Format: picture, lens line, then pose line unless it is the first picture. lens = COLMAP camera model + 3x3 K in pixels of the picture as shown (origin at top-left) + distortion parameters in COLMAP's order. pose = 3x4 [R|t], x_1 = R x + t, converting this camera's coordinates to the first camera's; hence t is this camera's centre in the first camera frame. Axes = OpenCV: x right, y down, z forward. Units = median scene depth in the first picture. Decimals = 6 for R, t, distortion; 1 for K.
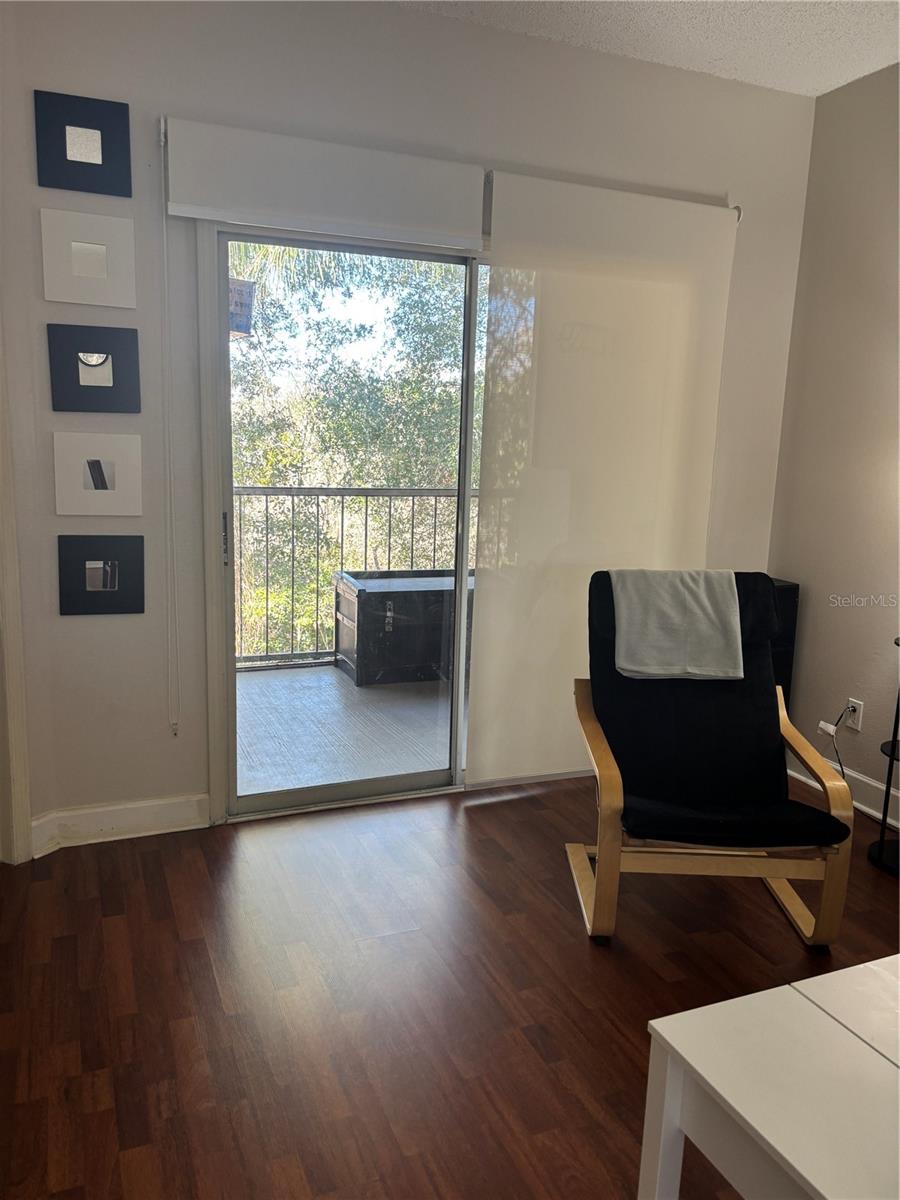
lens RADIAL K [[908.0, 0, 446.3], [0, 908.0, 599.0], [0, 0, 1]] dist [0.048332, -0.028262]
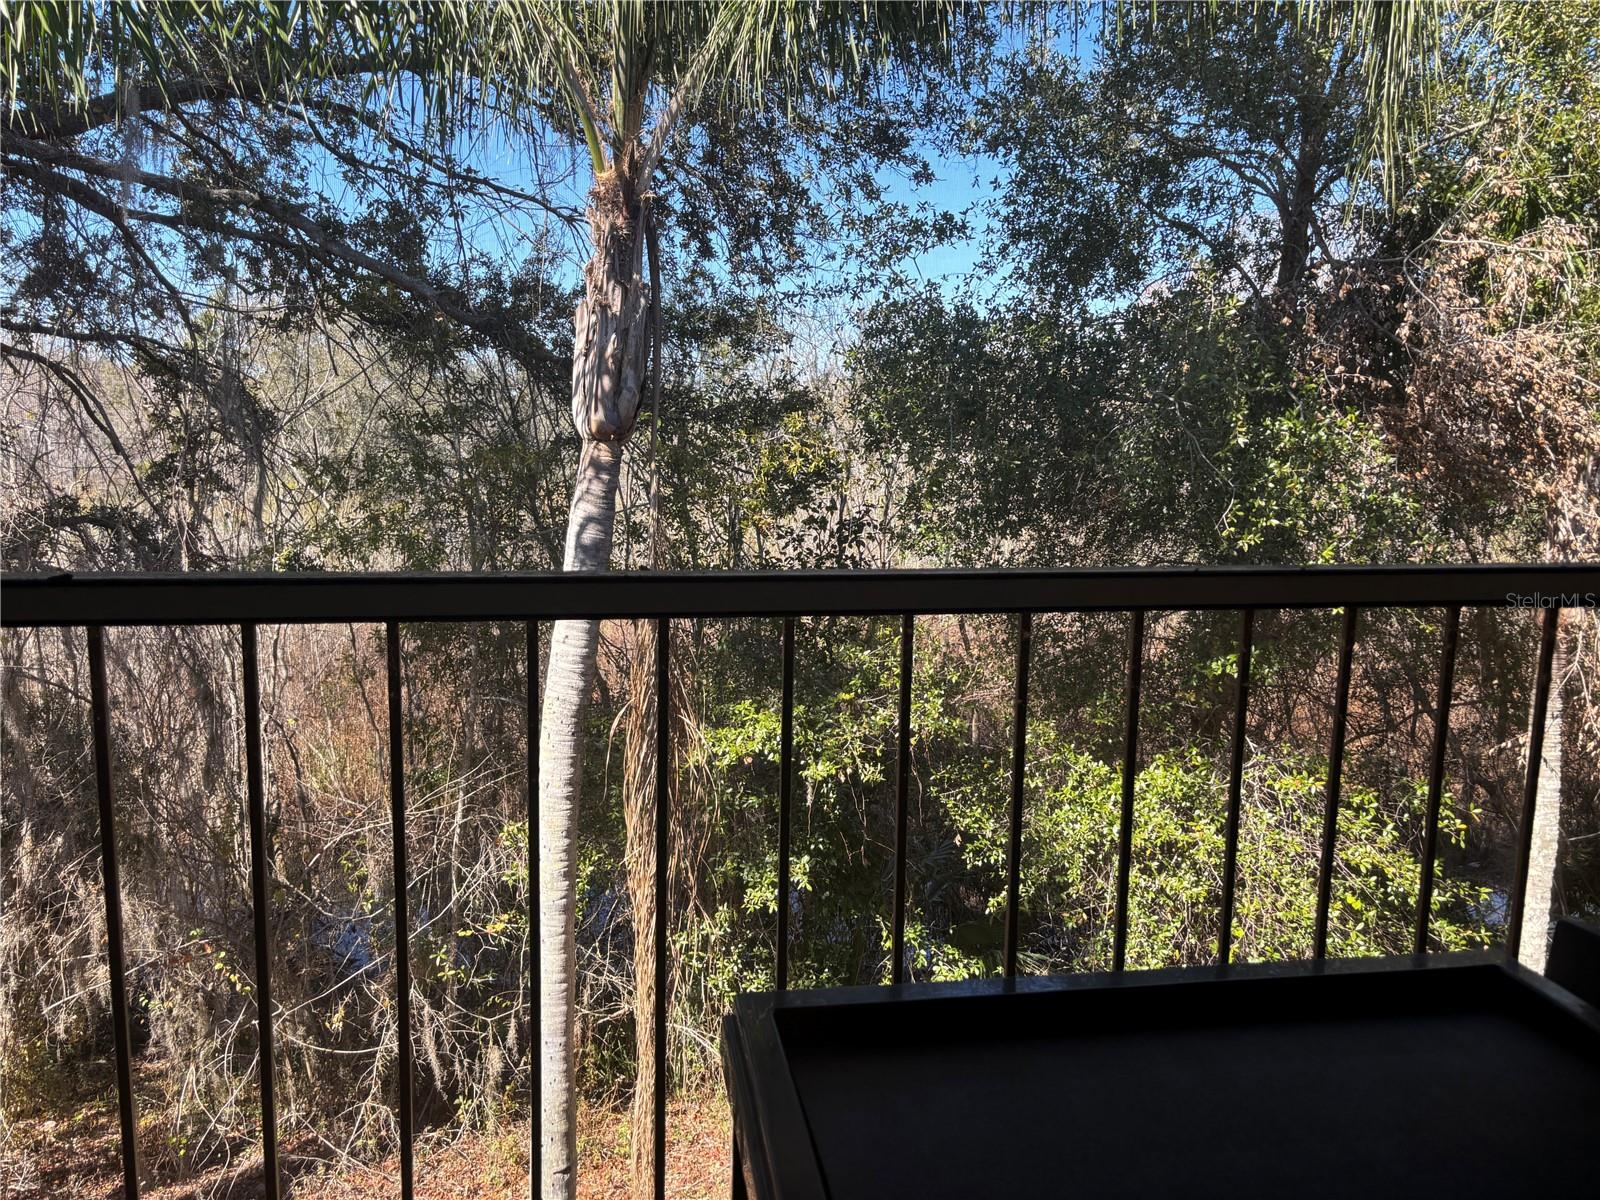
lens RADIAL K [[1210.6, 0, 798.3], [0, 1210.6, 603.7], [0, 0, 1]] dist [0.048332, -0.028262]
pose [[0.976637, 0.018082, -0.214131, -0.019309], [-0.027429, 0.998792, -0.040758, -0.037731], [0.213136, 0.045679, 0.975954, 0.281799]]
